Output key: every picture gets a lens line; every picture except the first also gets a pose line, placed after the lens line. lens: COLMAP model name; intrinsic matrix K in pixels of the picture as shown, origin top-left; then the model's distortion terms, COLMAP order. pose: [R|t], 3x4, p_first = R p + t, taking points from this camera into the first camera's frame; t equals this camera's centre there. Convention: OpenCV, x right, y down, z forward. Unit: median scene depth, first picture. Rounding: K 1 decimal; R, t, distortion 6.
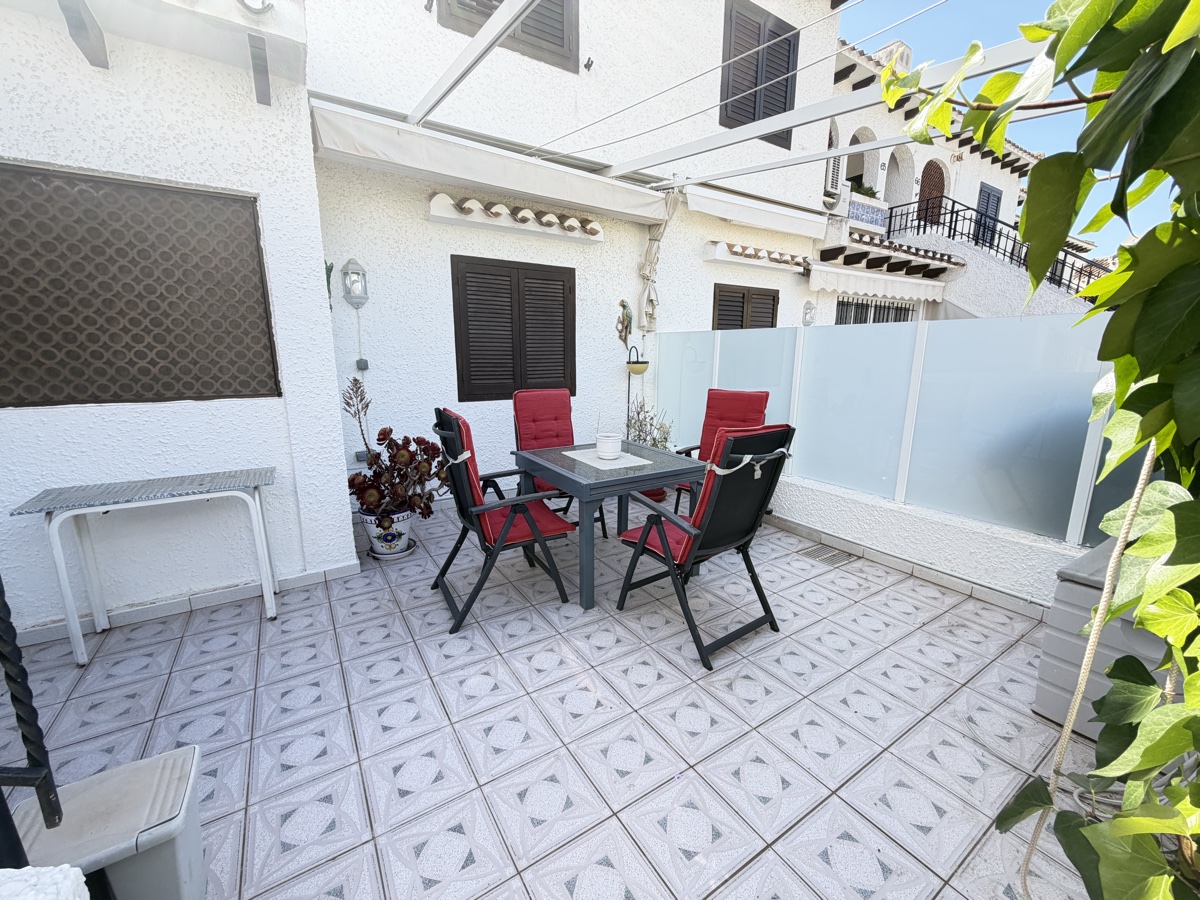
lens RADIAL K [[477.9, 0, 597.0], [0, 477.9, 451.8], [0, 0, 1]] dist [0.000197, 0.000072]
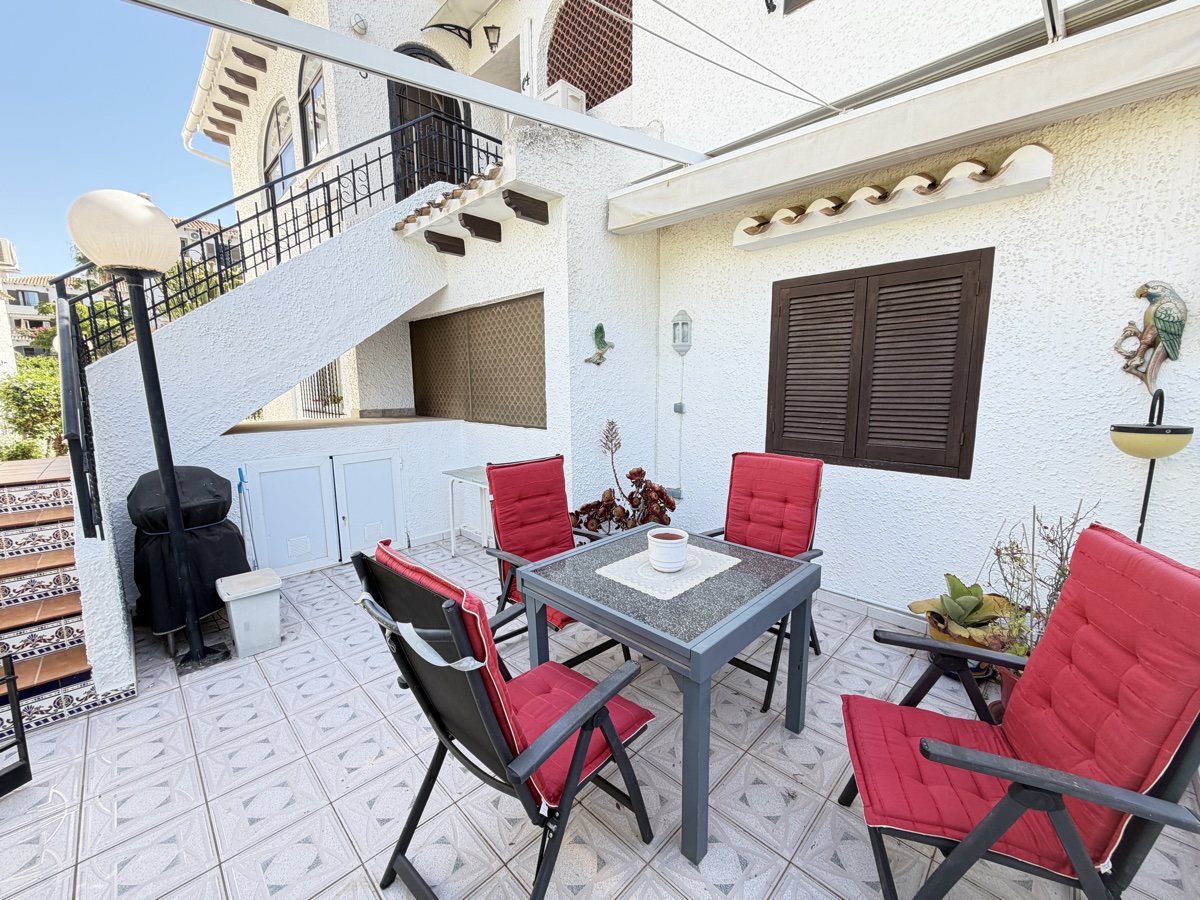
lens RADIAL K [[477.9, 0, 597.0], [0, 477.9, 451.8], [0, 0, 1]] dist [0.000197, 0.000072]
pose [[0.213338, 0.134852, -0.967627, 0.459727], [-0.189276, 0.977368, 0.094478, -0.139702], [0.958468, 0.162992, 0.234034, 0.541251]]
